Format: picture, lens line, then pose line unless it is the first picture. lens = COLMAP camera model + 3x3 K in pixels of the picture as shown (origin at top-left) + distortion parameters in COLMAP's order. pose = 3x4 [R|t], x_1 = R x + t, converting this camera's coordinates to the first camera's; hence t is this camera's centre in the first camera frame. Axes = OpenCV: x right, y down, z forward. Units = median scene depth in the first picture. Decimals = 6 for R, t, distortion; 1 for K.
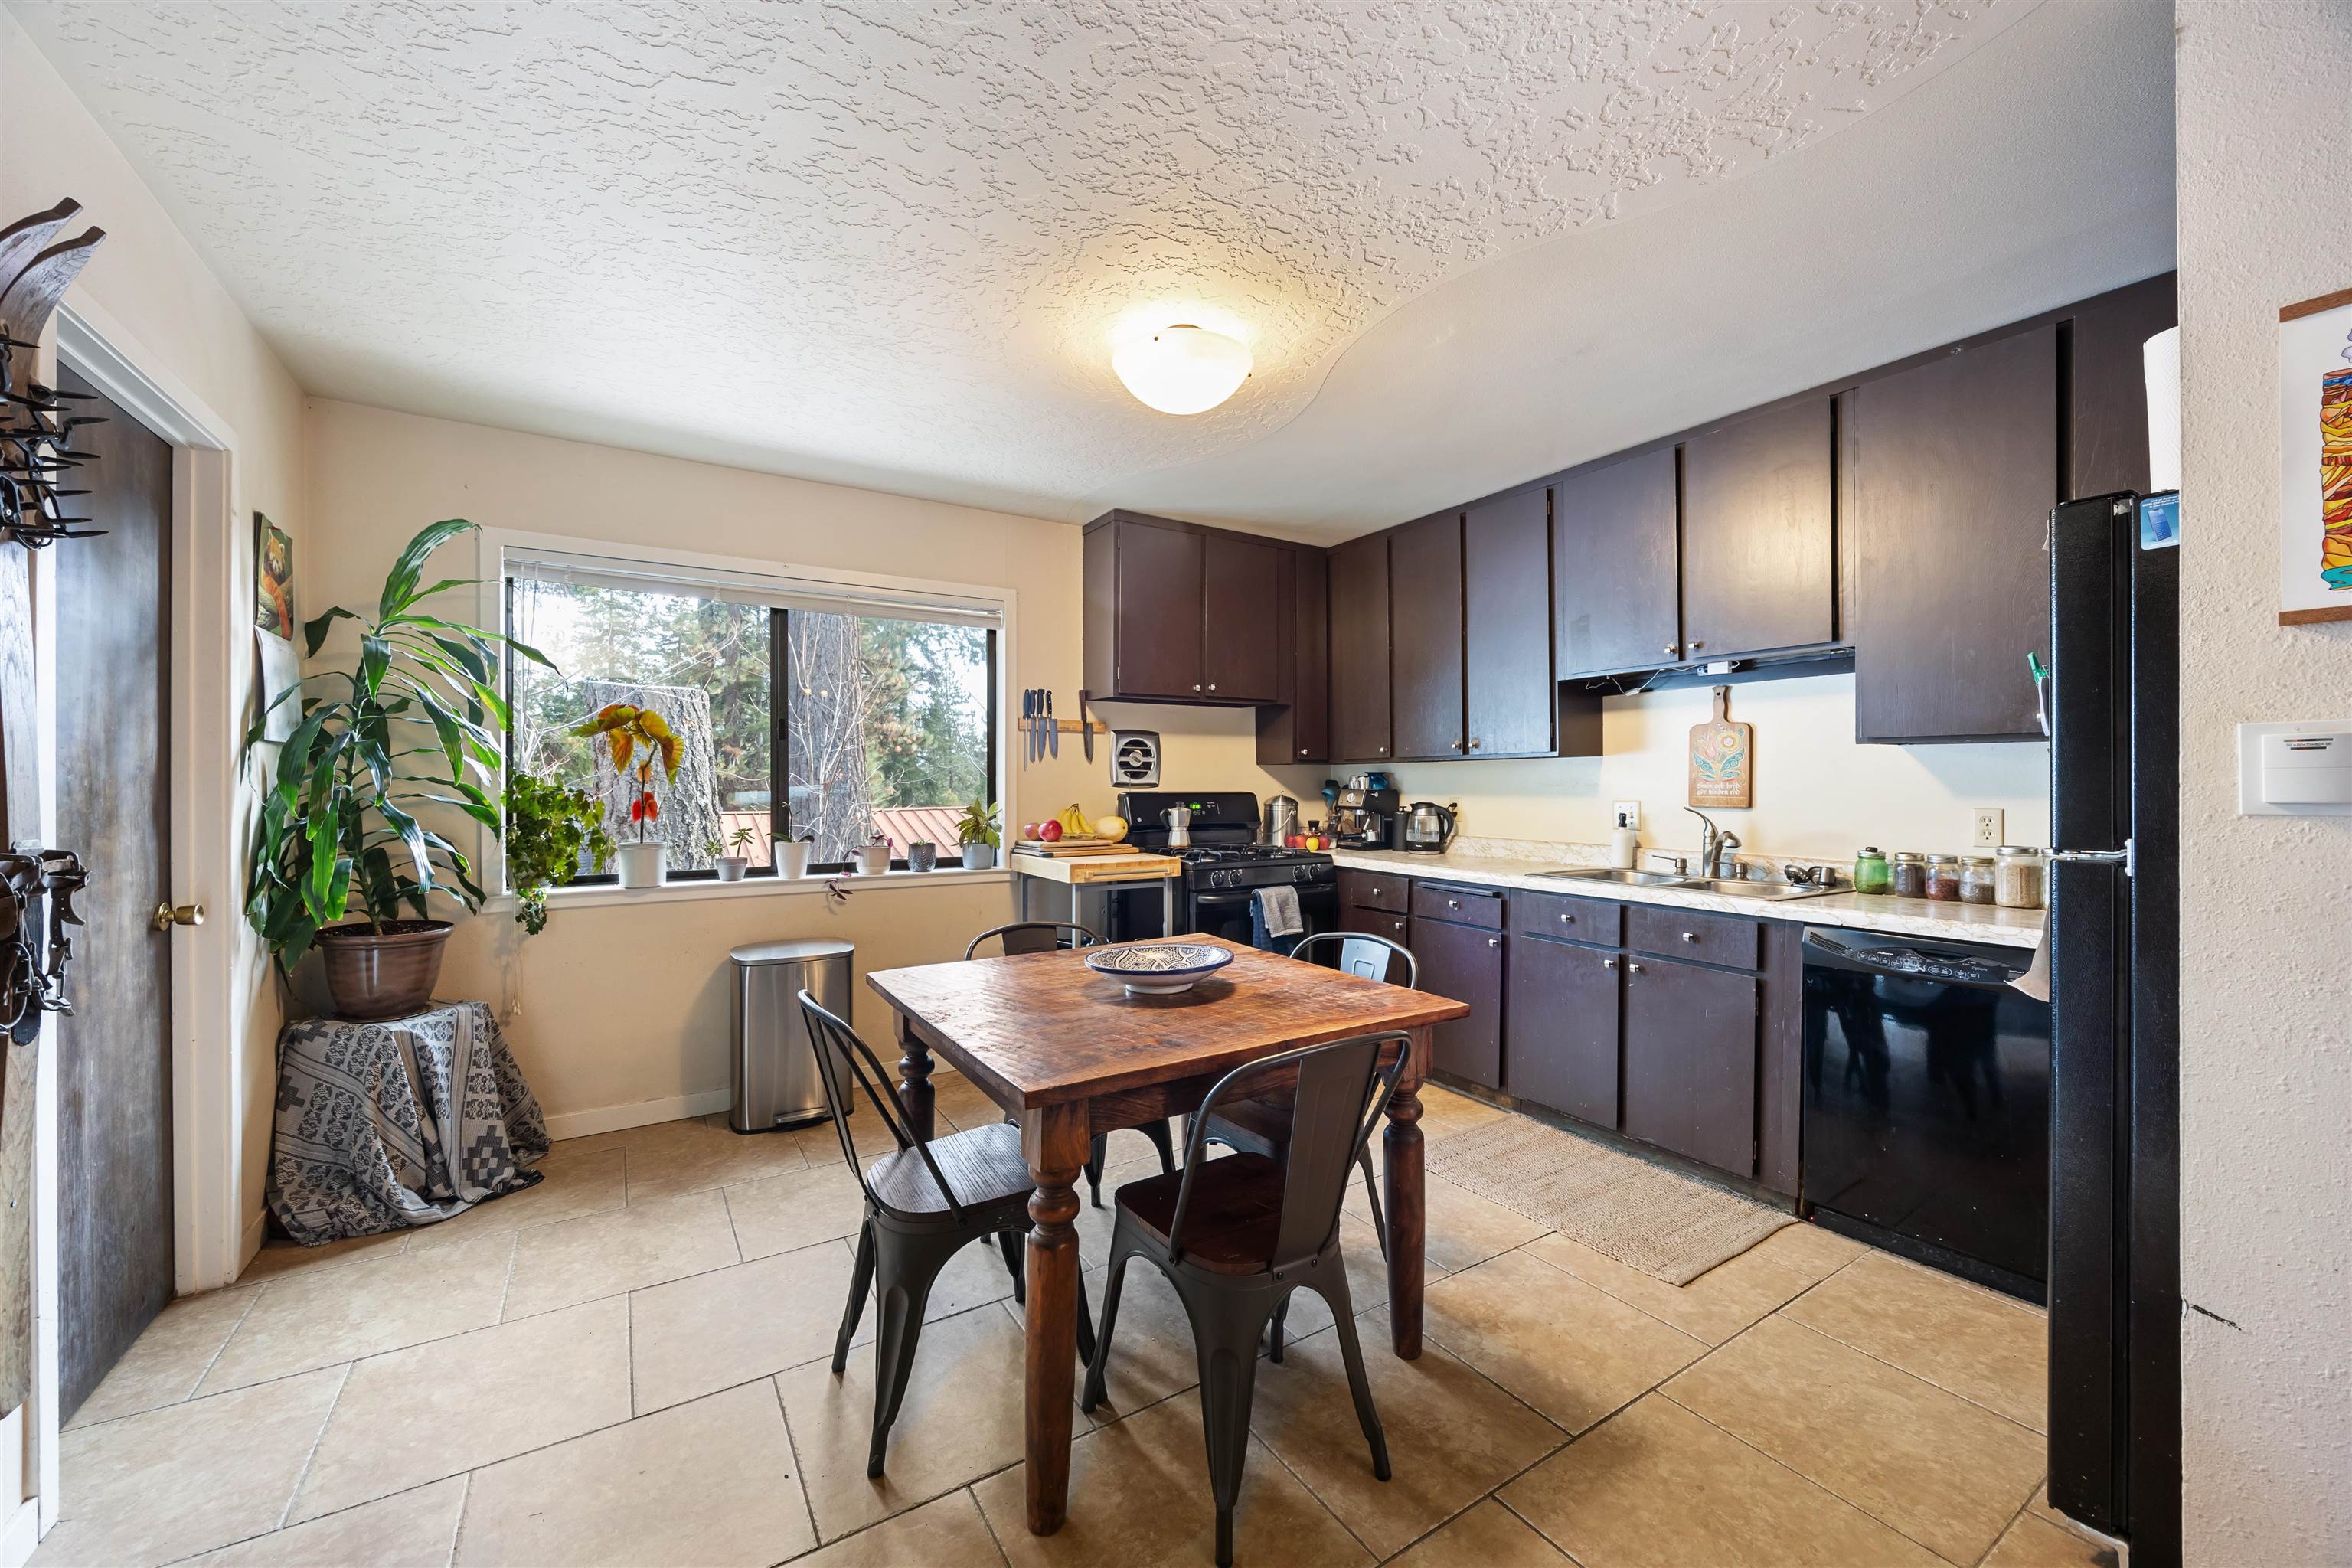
lens RADIAL K [[896.7, 0, 1166.7], [0, 896.7, 784.4], [0, 0, 1]] dist [-0.006952, 0.000154]
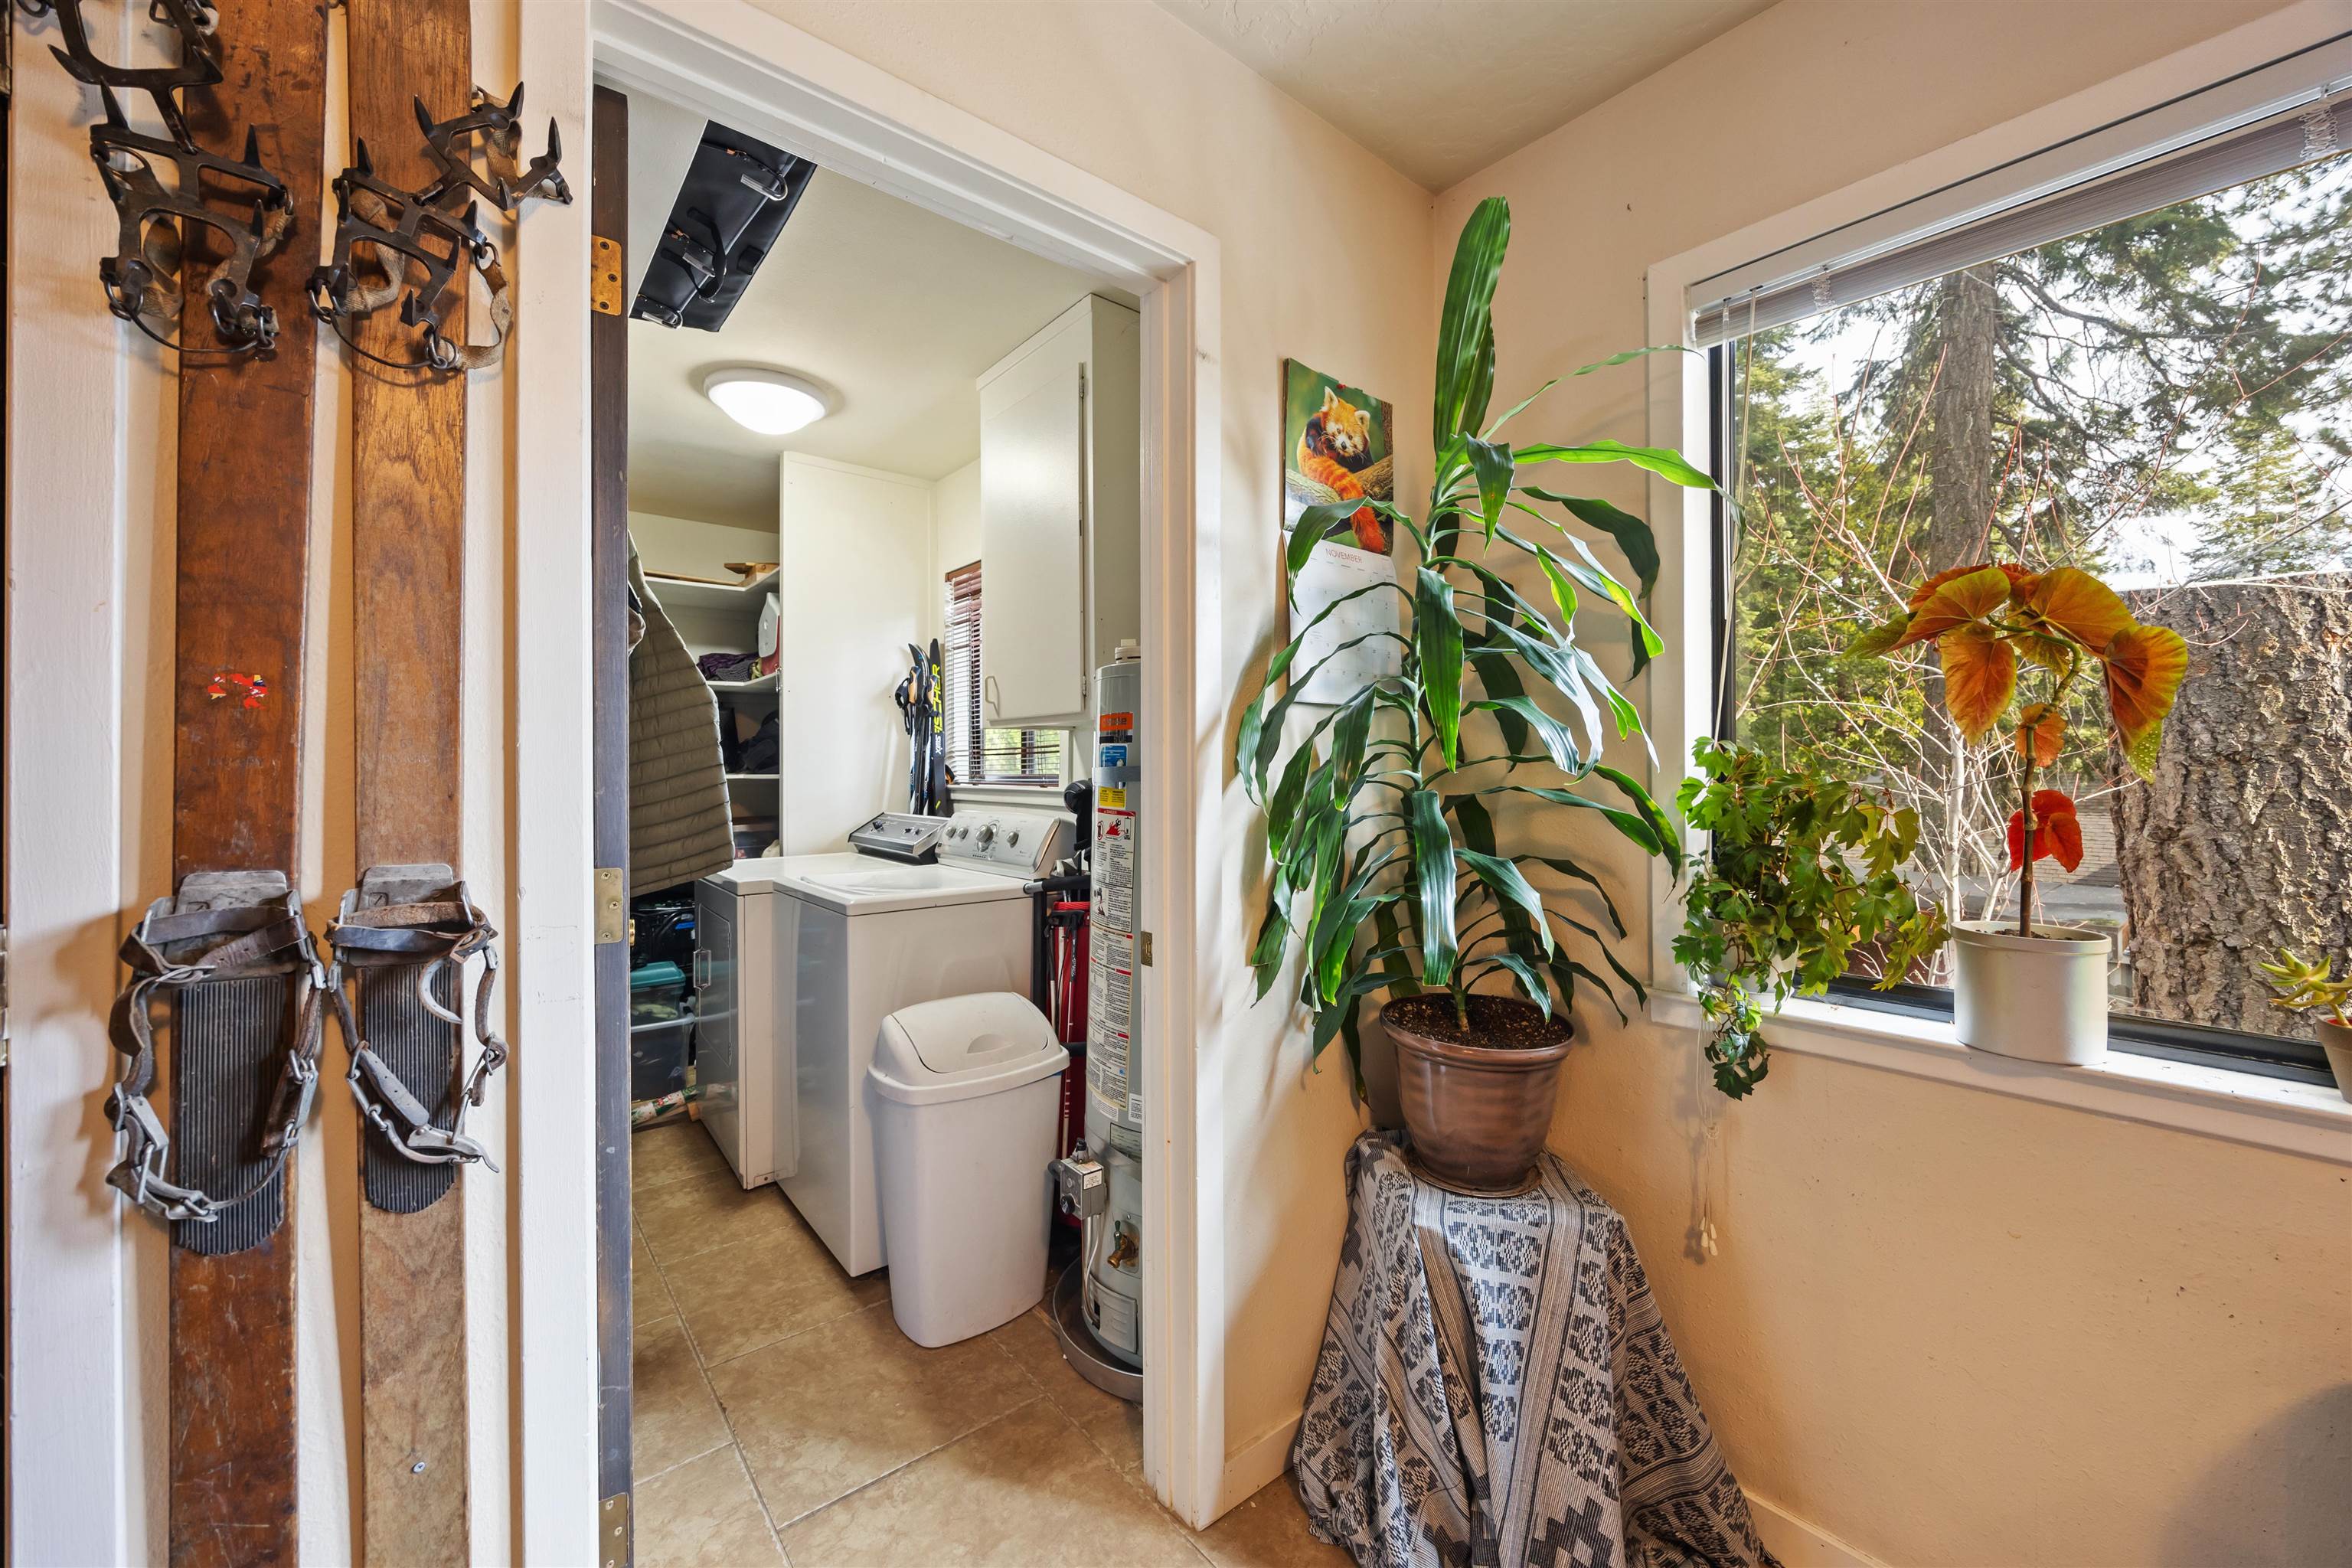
lens RADIAL K [[907.1, 0, 1179.0], [0, 907.1, 769.2], [0, 0, 1]] dist [-0.002140, -0.000018]
pose [[0.134048, -0.003731, -0.990968, -0.311391], [0.001876, 0.999992, -0.003511, 0.001825], [0.990973, -0.001389, 0.134054, 0.712305]]
